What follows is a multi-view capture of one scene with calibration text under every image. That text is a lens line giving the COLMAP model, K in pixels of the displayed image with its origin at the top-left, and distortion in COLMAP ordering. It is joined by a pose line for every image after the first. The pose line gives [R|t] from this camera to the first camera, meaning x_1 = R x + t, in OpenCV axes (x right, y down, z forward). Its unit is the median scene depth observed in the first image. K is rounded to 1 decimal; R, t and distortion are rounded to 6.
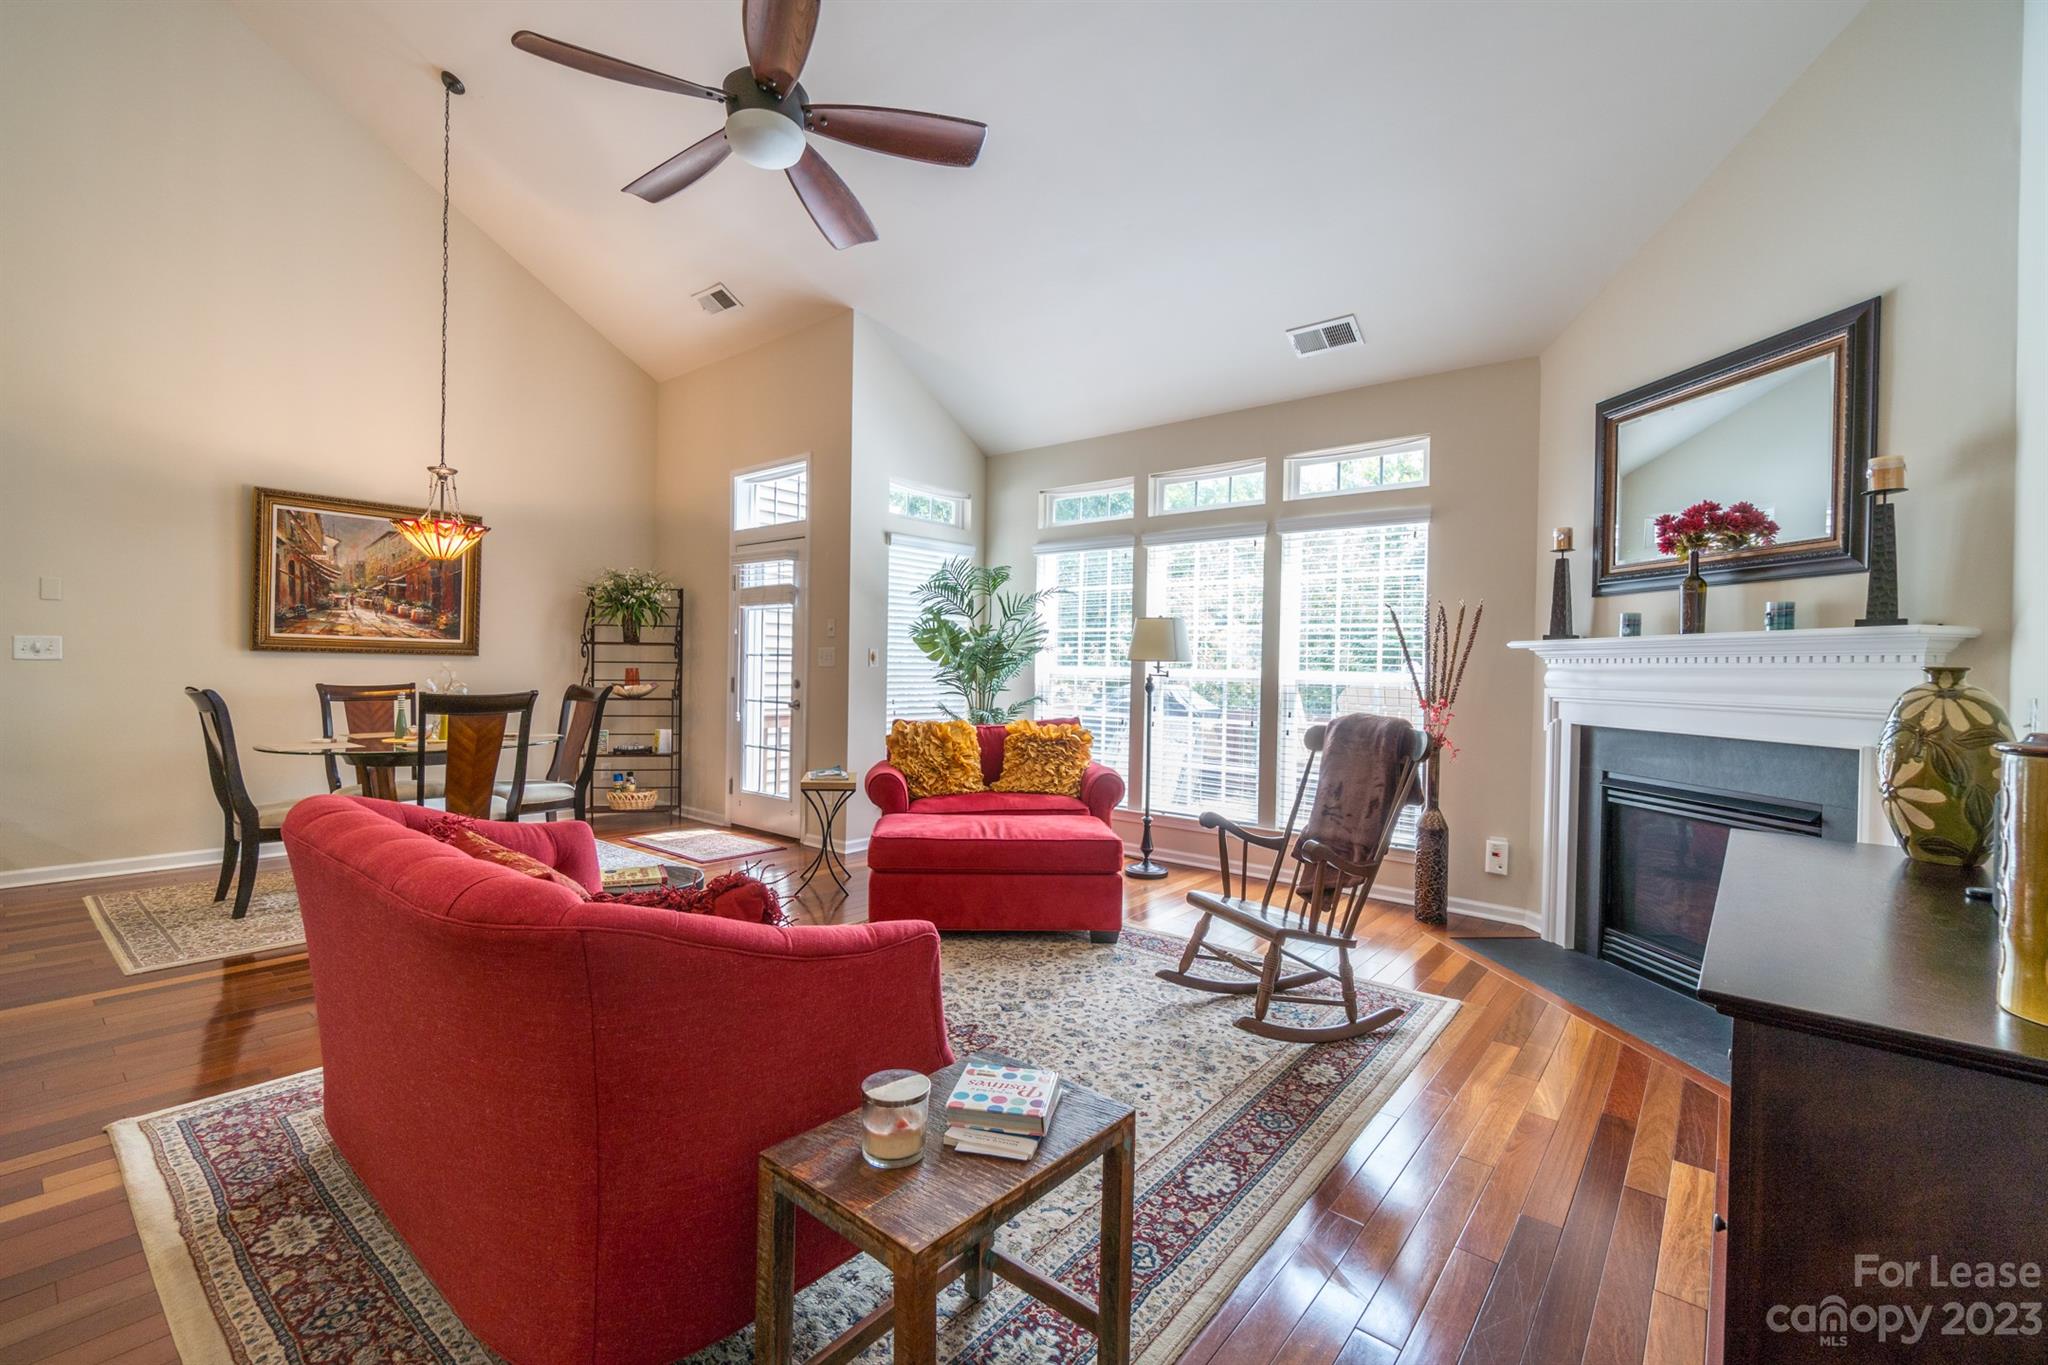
lens RADIAL K [[872.4, 0, 998.3], [0, 872.4, 676.3], [0, 0, 1]] dist [-0.004271, 0.000428]
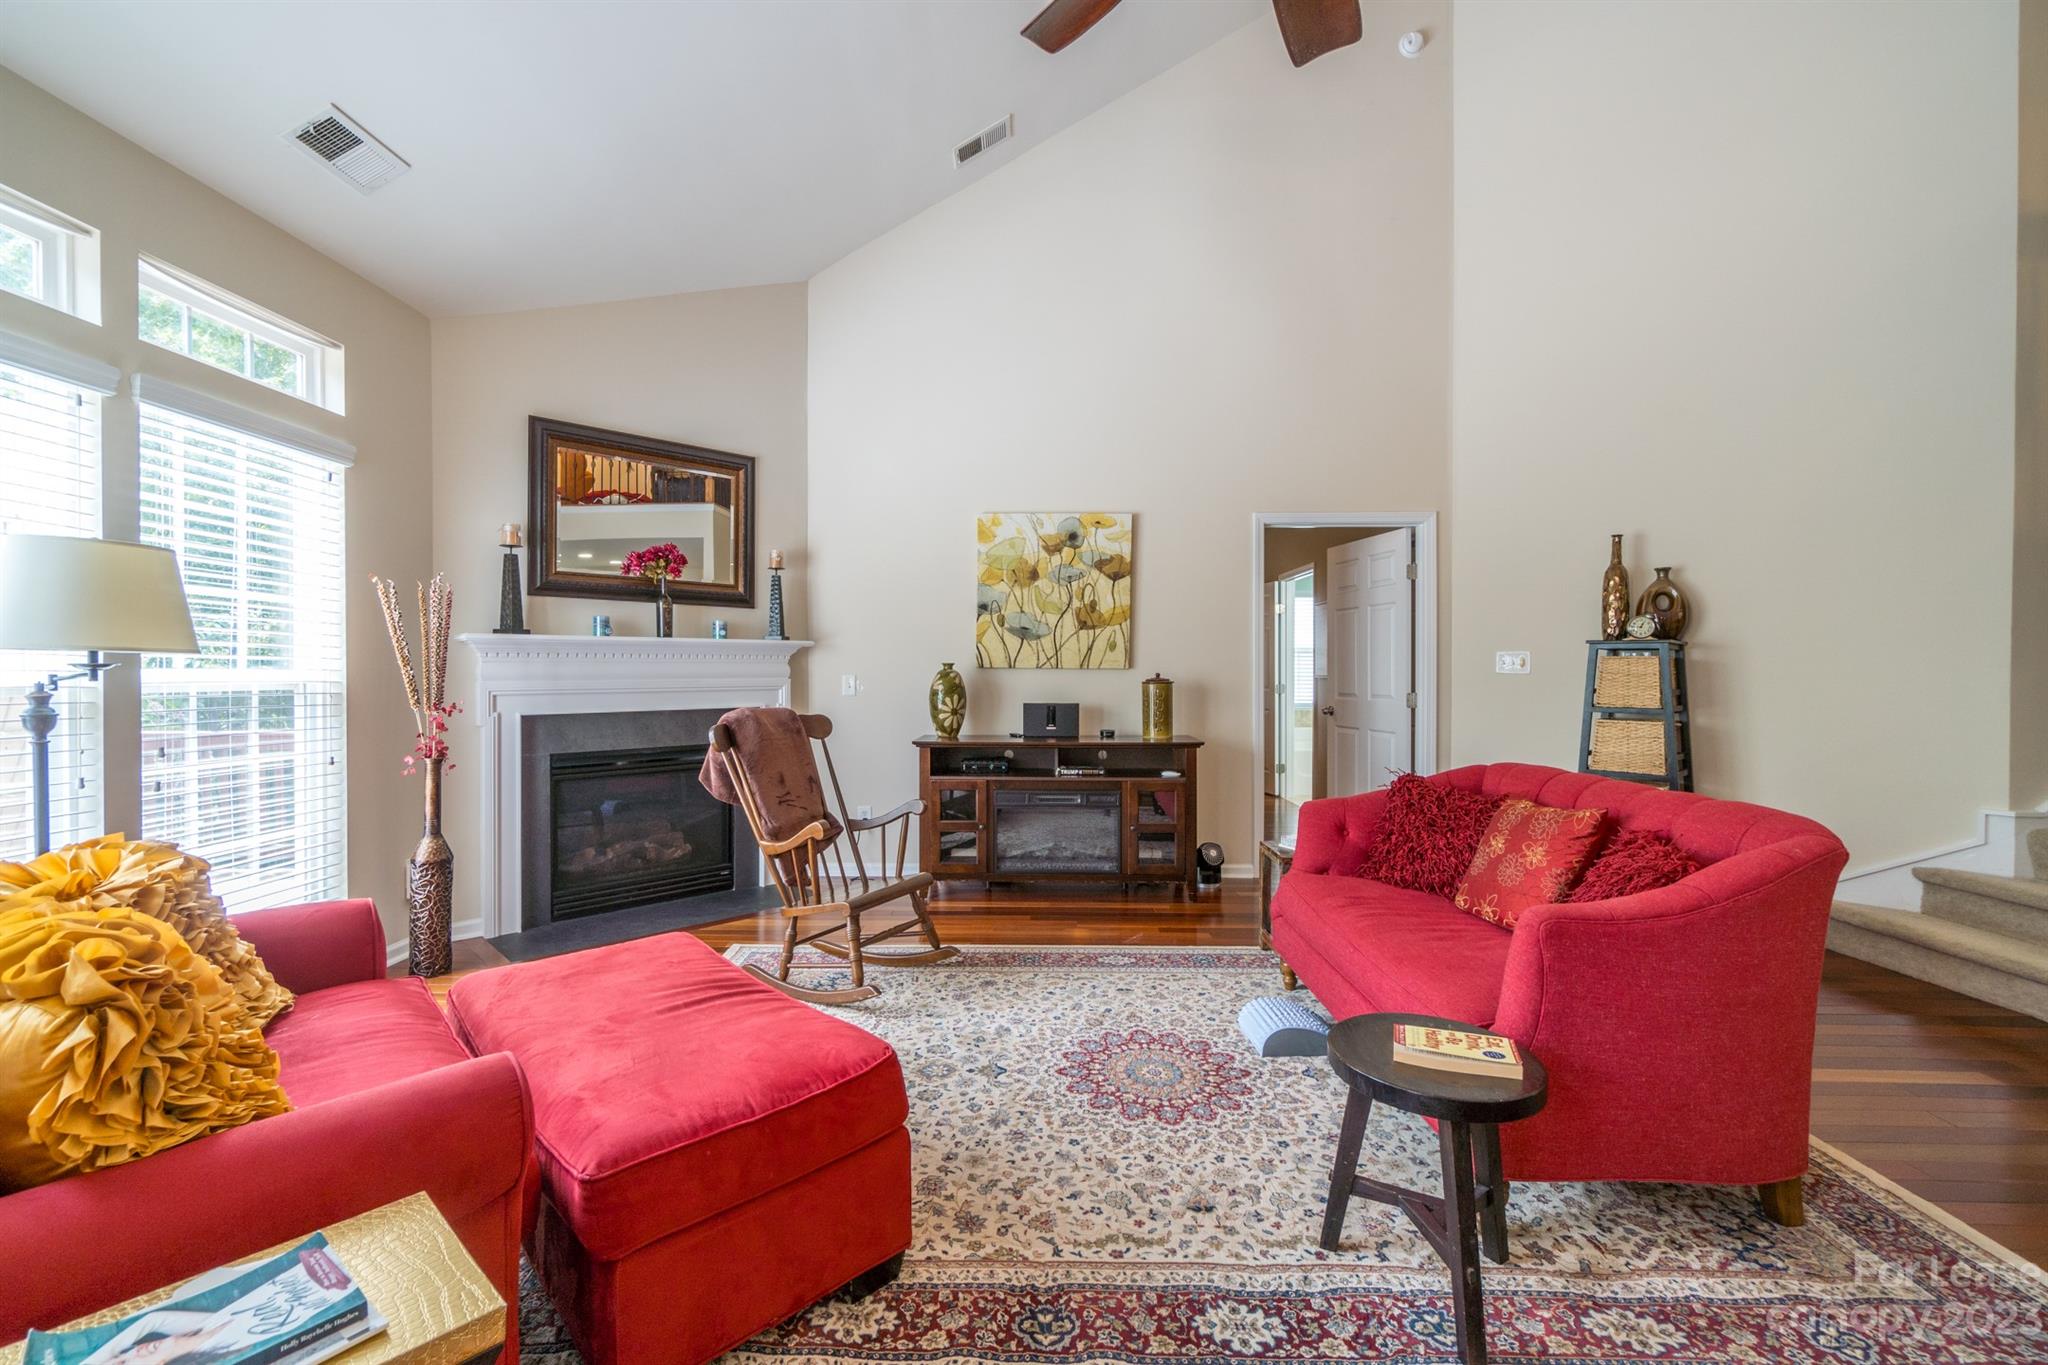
lens RADIAL K [[872.4, 0, 1008.4], [0, 872.4, 669.8], [0, 0, 1]] dist [-0.004271, 0.000428]
pose [[-0.625102, -0.018322, 0.780328, -0.386130], [-0.001425, 0.999750, 0.022332, -0.017771], [-0.780542, 0.012848, -0.624971, 0.896663]]
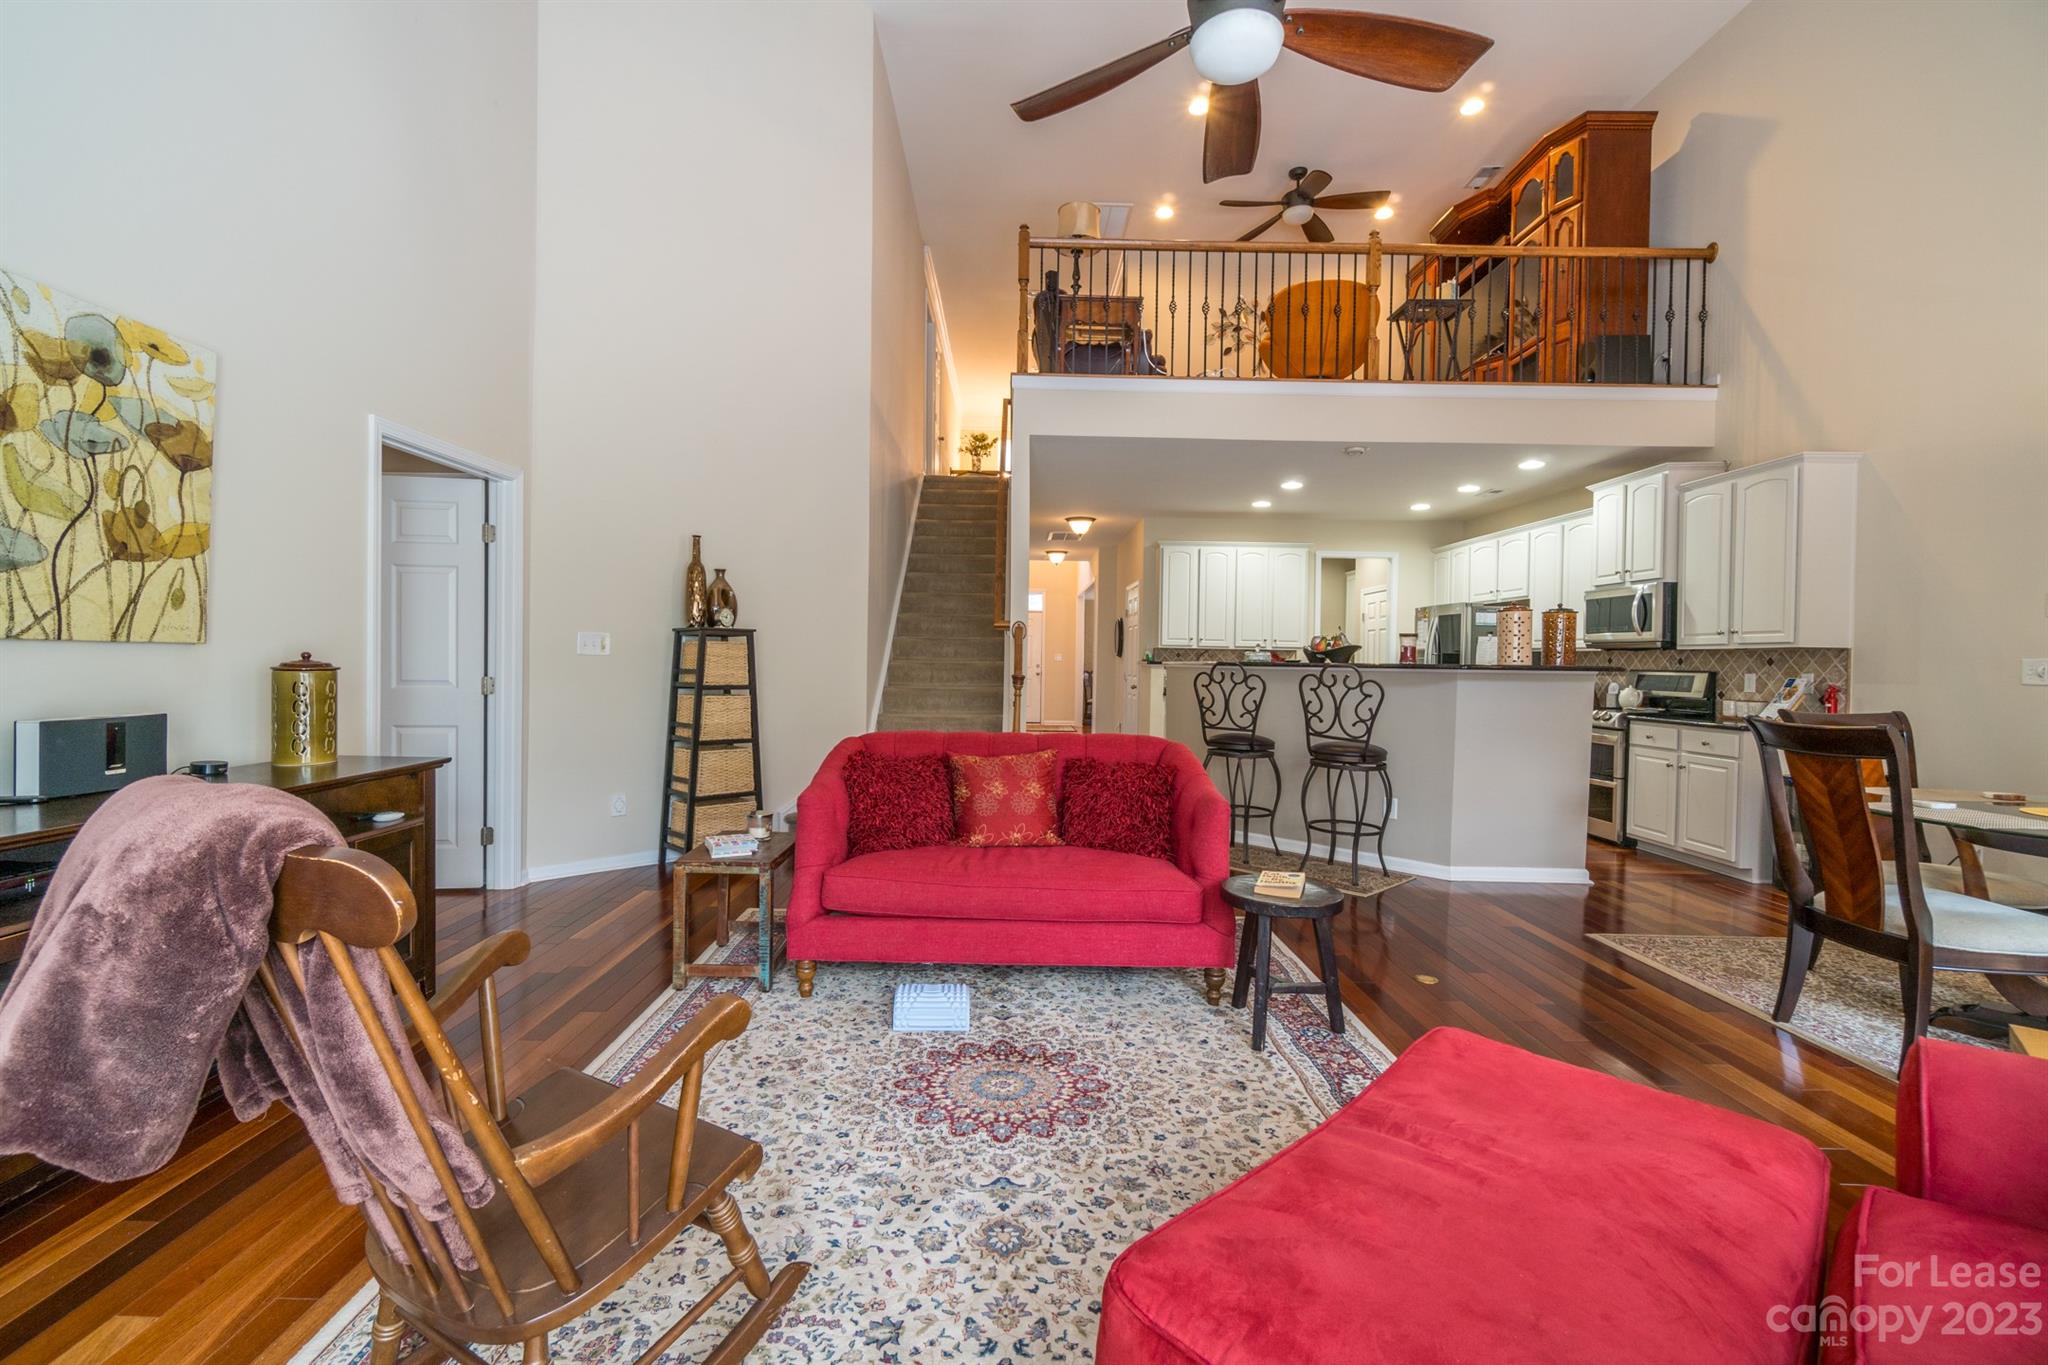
lens RADIAL K [[872.4, 0, 990.4], [0, 872.4, 666.6], [0, 0, 1]] dist [-0.004271, 0.000428]
pose [[-0.774542, -0.023135, -0.632100, 0.257880], [-0.036959, 0.999279, 0.008714, -0.005361], [0.631442, 0.030111, -0.774838, 0.876040]]
